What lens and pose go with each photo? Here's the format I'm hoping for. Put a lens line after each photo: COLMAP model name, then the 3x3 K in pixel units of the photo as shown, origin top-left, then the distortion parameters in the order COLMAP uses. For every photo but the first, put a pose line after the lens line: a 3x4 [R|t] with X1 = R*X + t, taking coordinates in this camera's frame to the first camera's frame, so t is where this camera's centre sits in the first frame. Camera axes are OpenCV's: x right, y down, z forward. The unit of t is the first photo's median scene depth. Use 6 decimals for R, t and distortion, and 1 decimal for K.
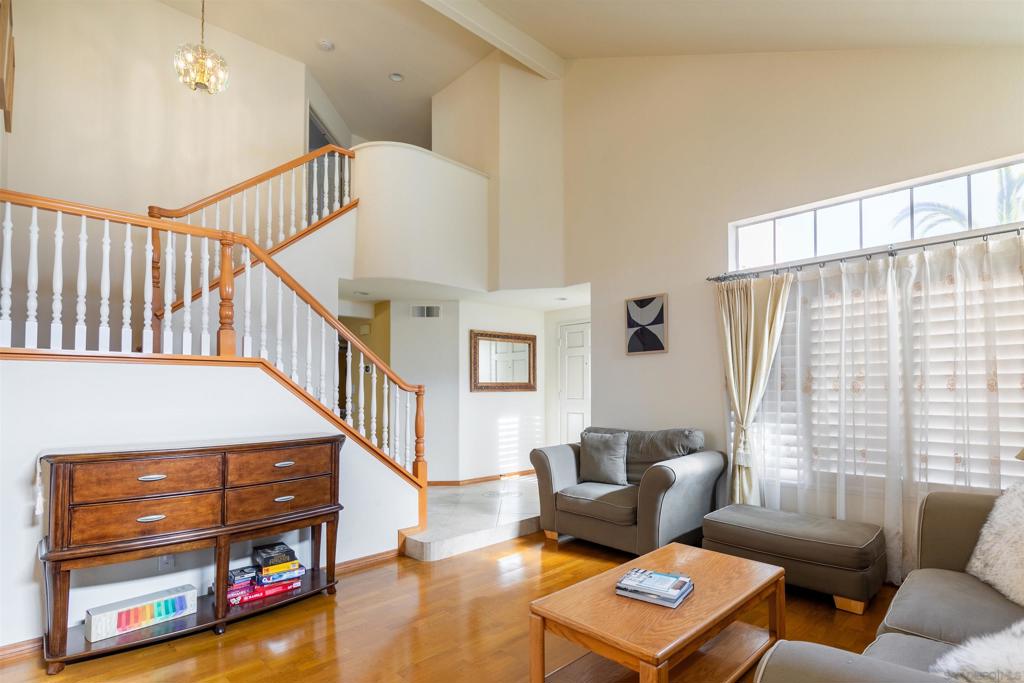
lens RADIAL K [[499.6, 0, 496.7], [0, 499.6, 381.0], [0, 0, 1]] dist [0.001876, -0.002379]
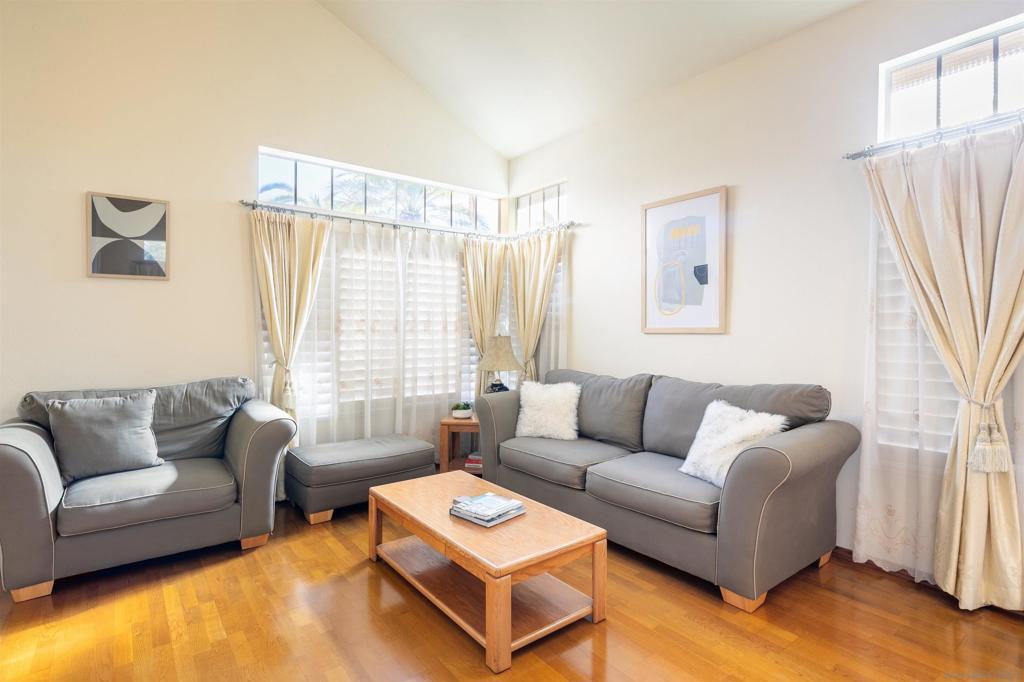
lens RADIAL K [[499.6, 0, 510.1], [0, 499.6, 345.3], [0, 0, 1]] dist [0.001876, -0.002379]
pose [[0.105454, -0.021865, 0.994184, -0.440326], [-0.015117, 0.999607, 0.023588, 0.018793], [-0.994309, -0.017517, 0.105083, 0.499422]]
